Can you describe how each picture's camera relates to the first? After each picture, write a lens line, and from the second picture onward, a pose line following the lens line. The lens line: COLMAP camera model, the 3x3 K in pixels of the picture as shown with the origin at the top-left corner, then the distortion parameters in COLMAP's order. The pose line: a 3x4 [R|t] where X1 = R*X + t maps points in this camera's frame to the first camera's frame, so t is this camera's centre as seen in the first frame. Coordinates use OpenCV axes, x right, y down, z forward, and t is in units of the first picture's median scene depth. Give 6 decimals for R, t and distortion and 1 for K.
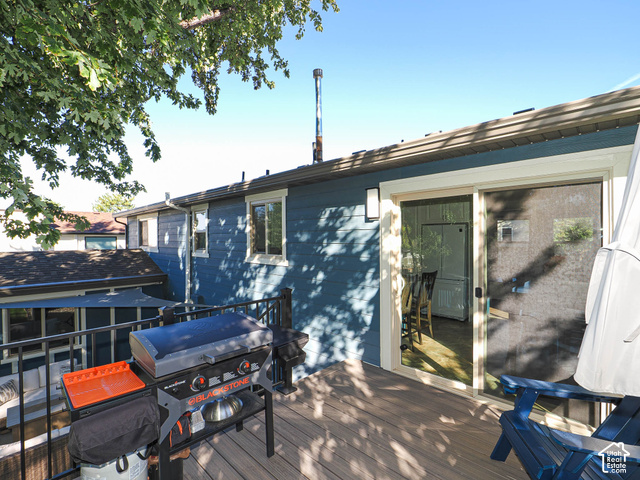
lens RADIAL K [[310.1, 0, 316.7], [0, 310.1, 240.8], [0, 0, 1]] dist [-0.002554, -0.000595]
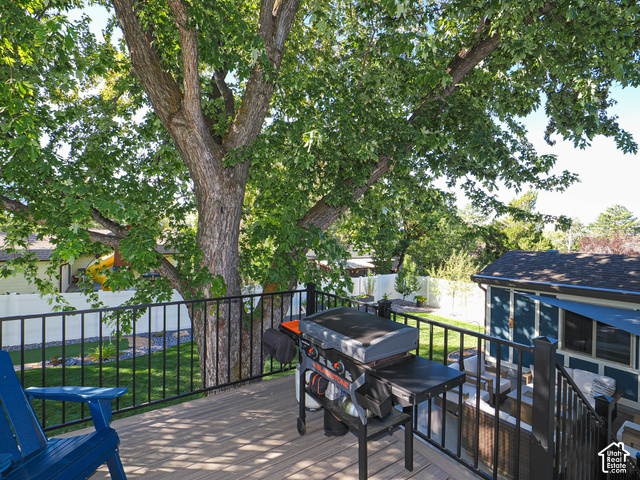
lens RADIAL K [[310.1, 0, 316.7], [0, 310.1, 240.8], [0, 0, 1]] dist [-0.002554, -0.000595]
pose [[-0.185037, 0.018067, -0.982565, 0.376228], [-0.030129, 0.999257, 0.024048, -0.007880], [0.982270, 0.034054, -0.184355, 0.557589]]
